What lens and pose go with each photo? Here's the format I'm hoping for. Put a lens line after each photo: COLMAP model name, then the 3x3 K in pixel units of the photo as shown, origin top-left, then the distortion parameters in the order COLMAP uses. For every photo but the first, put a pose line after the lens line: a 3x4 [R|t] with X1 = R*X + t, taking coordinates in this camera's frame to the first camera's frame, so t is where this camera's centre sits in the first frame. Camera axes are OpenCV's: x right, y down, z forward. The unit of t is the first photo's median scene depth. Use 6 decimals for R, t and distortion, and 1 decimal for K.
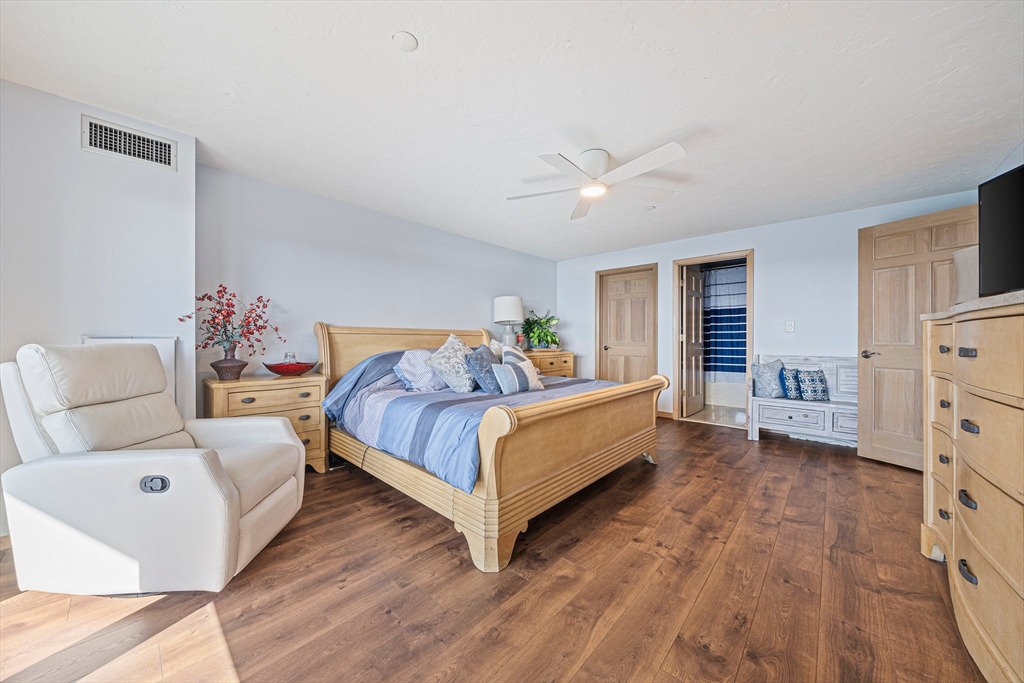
lens RADIAL K [[356.6, 0, 506.2], [0, 356.6, 337.1], [0, 0, 1]] dist [-0.007046, -0.000001]
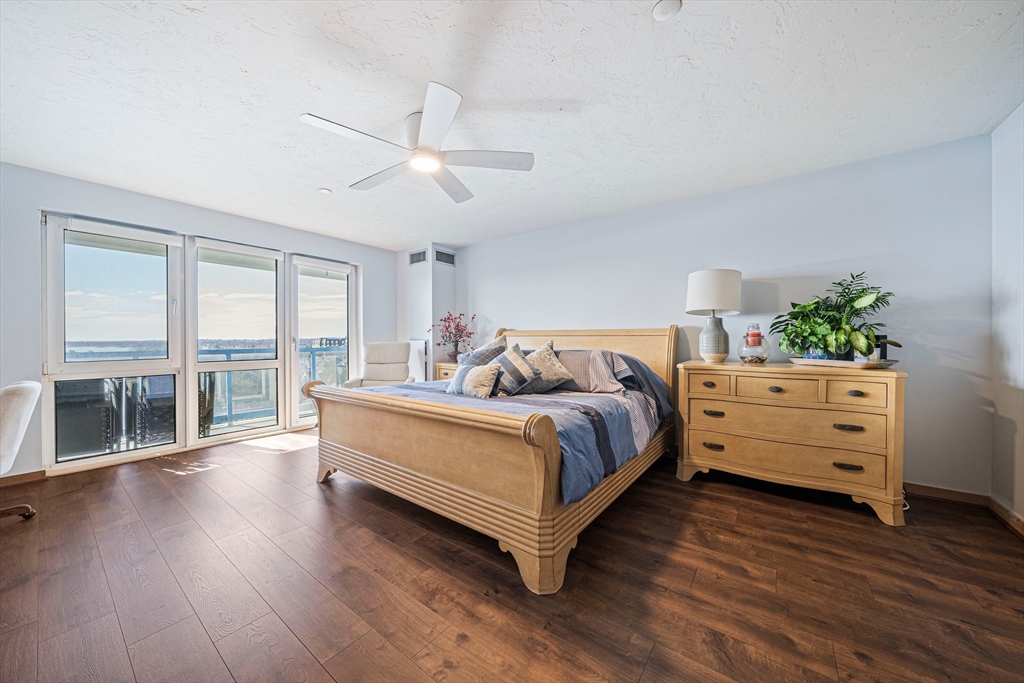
lens RADIAL K [[356.6, 0, 512.6], [0, 356.6, 343.7], [0, 0, 1]] dist [-0.007046, -0.000001]
pose [[0.103023, 0.007594, -0.994650, 1.123771], [0.006280, 0.999946, 0.008285, 0.009254], [0.994659, -0.007100, 0.102970, 1.142279]]
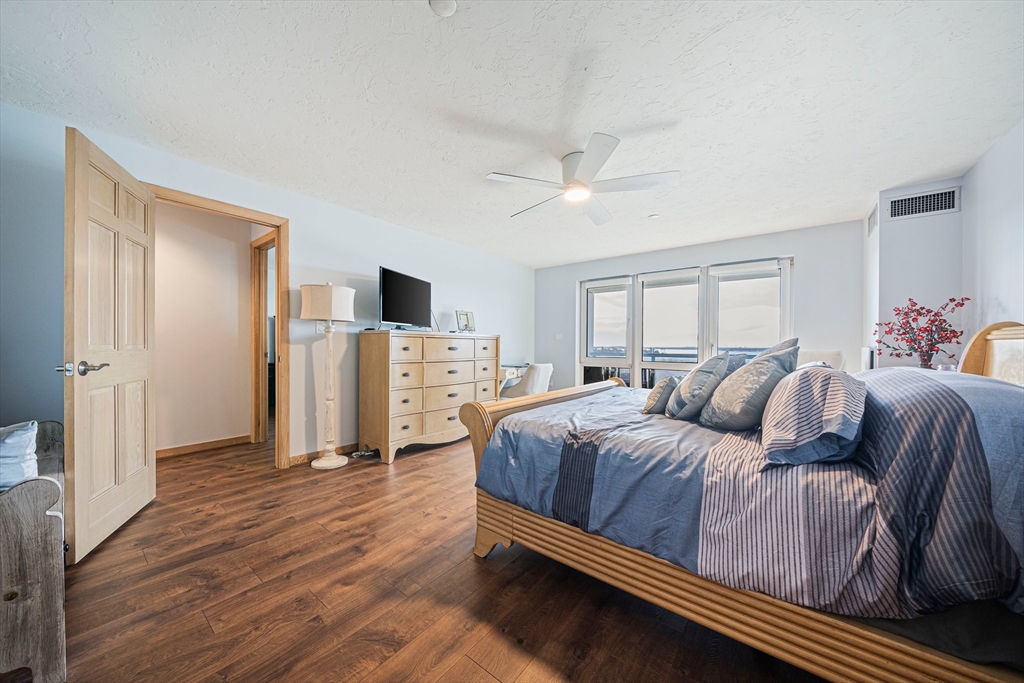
lens RADIAL K [[356.6, 0, 498.6], [0, 356.6, 350.1], [0, 0, 1]] dist [-0.007046, -0.000001]
pose [[-0.998131, -0.009282, -0.060410, 0.528286], [-0.009771, 0.999922, 0.007815, 0.014684], [0.060332, 0.008391, -0.998143, 2.007476]]
